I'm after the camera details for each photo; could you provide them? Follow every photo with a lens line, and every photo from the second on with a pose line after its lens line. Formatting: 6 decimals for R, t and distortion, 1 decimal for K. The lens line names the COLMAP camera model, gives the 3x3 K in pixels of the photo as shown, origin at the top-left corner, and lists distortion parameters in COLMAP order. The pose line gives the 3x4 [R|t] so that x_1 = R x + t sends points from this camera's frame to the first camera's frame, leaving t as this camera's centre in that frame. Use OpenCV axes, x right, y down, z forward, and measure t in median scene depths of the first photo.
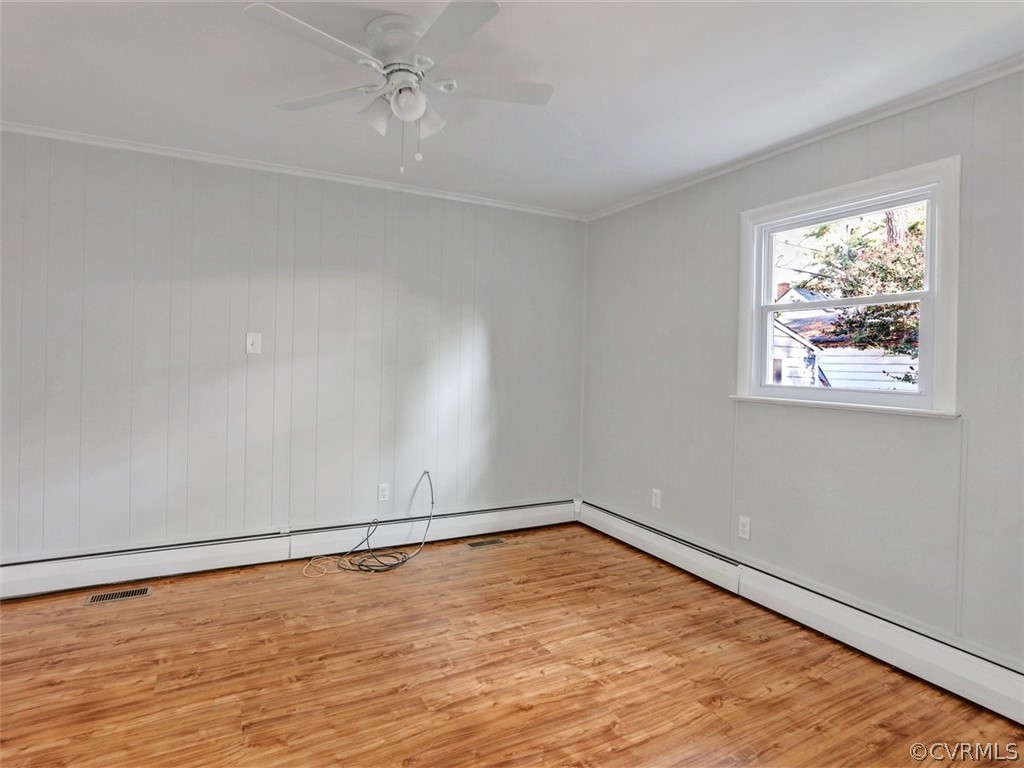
lens RADIAL K [[563.4, 0, 512.6], [0, 563.4, 378.9], [0, 0, 1]] dist [-0.013795, 0.004031]
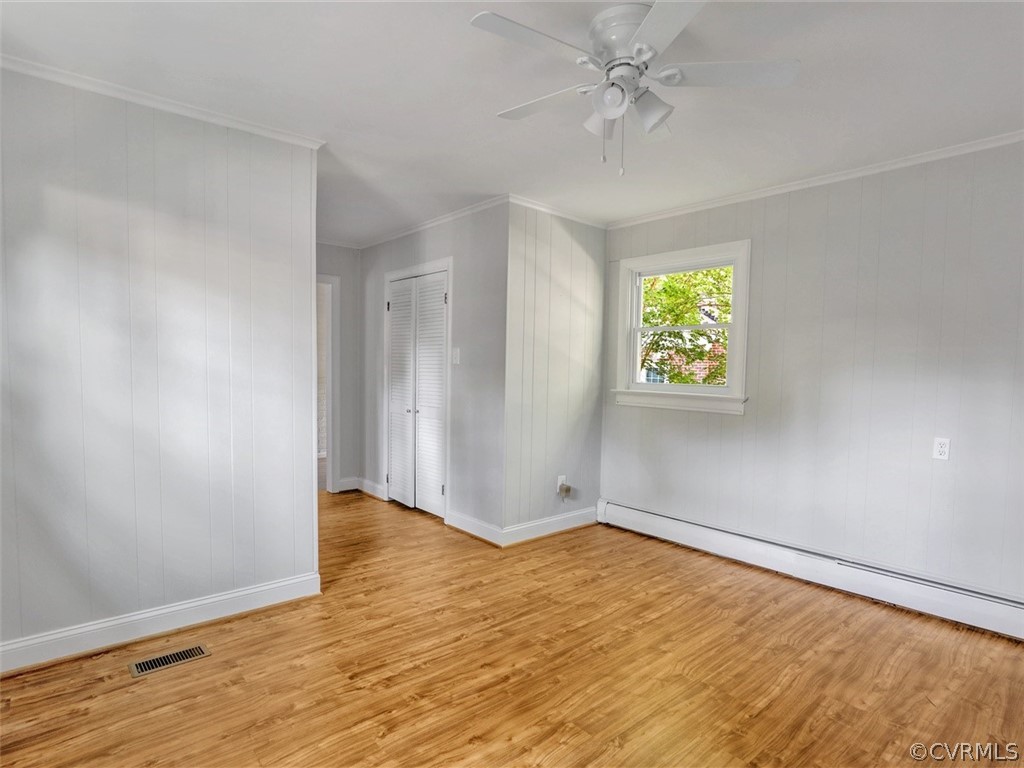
lens RADIAL K [[563.4, 0, 511.7], [0, 563.4, 388.6], [0, 0, 1]] dist [-0.013795, 0.004031]
pose [[-0.972923, -0.027330, -0.229507, 0.201785], [-0.042633, 0.997166, 0.061985, -0.056470], [0.227163, 0.070092, -0.971331, 1.937862]]
